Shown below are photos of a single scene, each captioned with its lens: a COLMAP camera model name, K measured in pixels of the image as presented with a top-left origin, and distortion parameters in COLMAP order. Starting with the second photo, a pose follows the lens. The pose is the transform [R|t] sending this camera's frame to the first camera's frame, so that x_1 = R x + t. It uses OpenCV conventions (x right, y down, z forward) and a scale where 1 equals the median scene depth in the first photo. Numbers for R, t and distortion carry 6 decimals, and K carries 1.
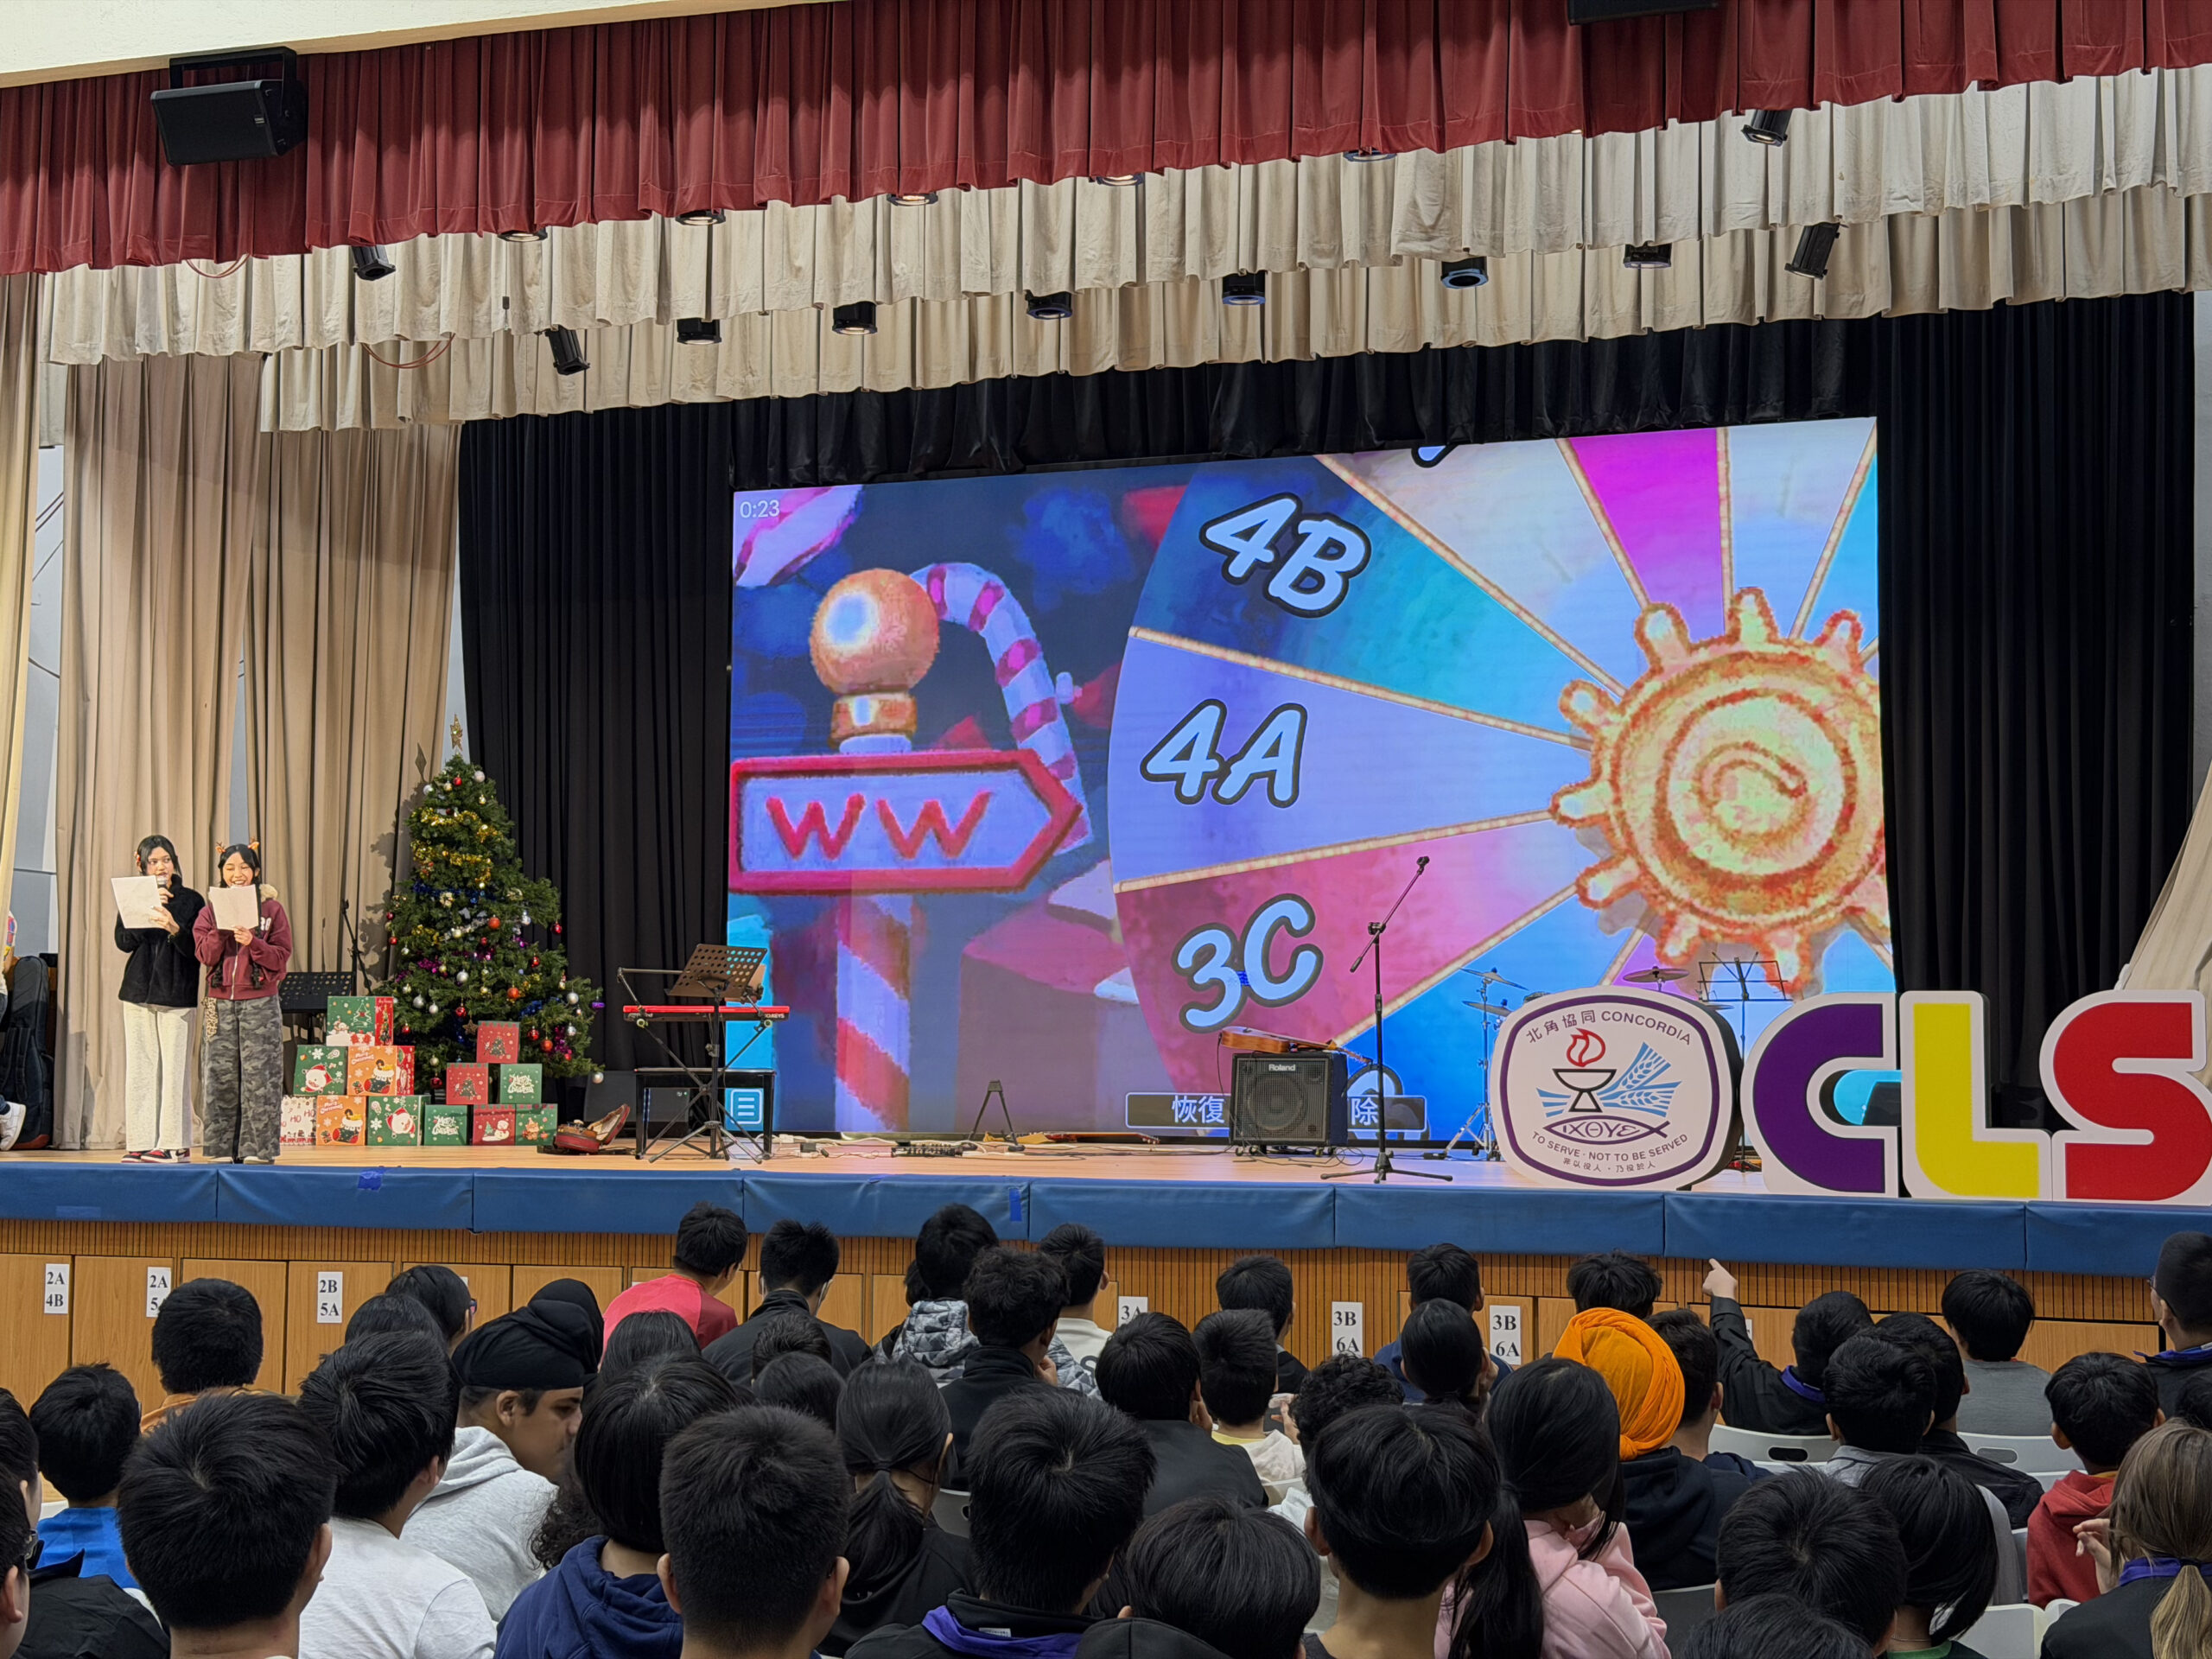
lens RADIAL K [[3064.6, 0, 1104.8], [0, 3064.6, 832.1], [0, 0, 1]] dist [0.089631, 0.000000]
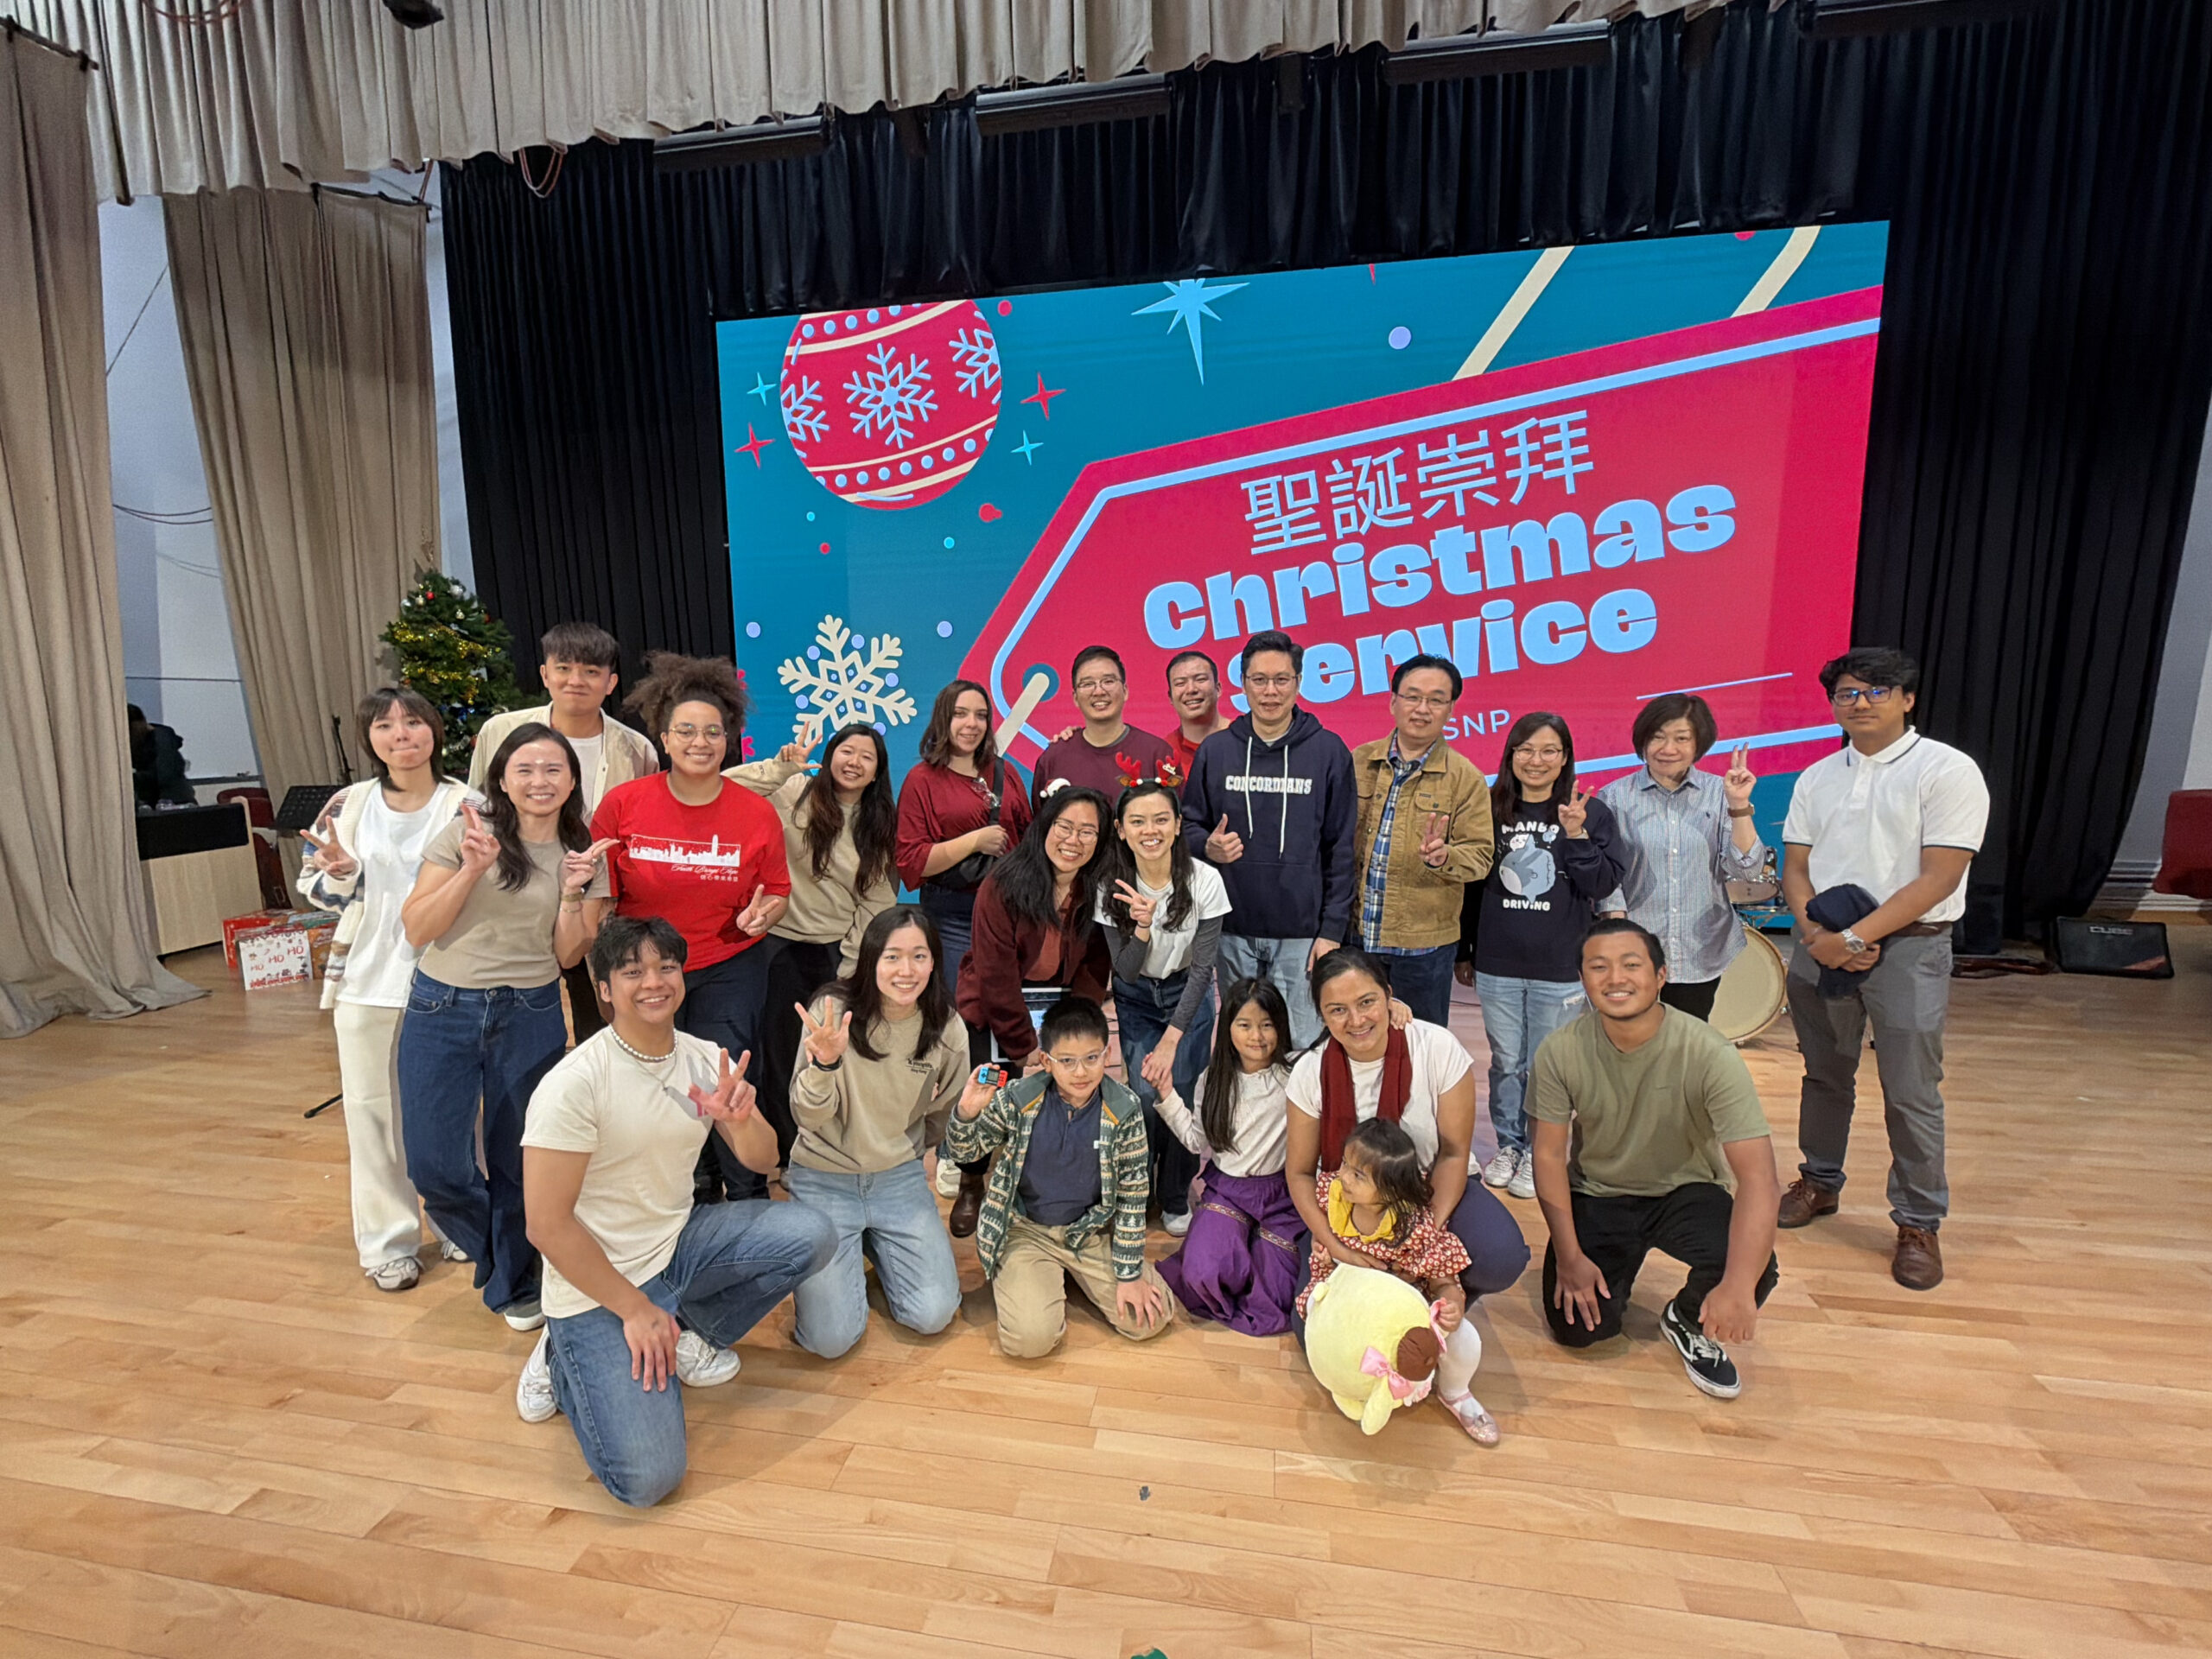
lens RADIAL K [[979.3, 0, 1099.3], [0, 979.3, 831.2], [0, 0, 1]] dist [-0.001028, -0.000183]
pose [[0.987165, -0.036529, 0.155469, -0.068085], [0.003216, 0.977839, 0.209333, -0.010239], [-0.159670, -0.206147, 0.965406, 0.873661]]
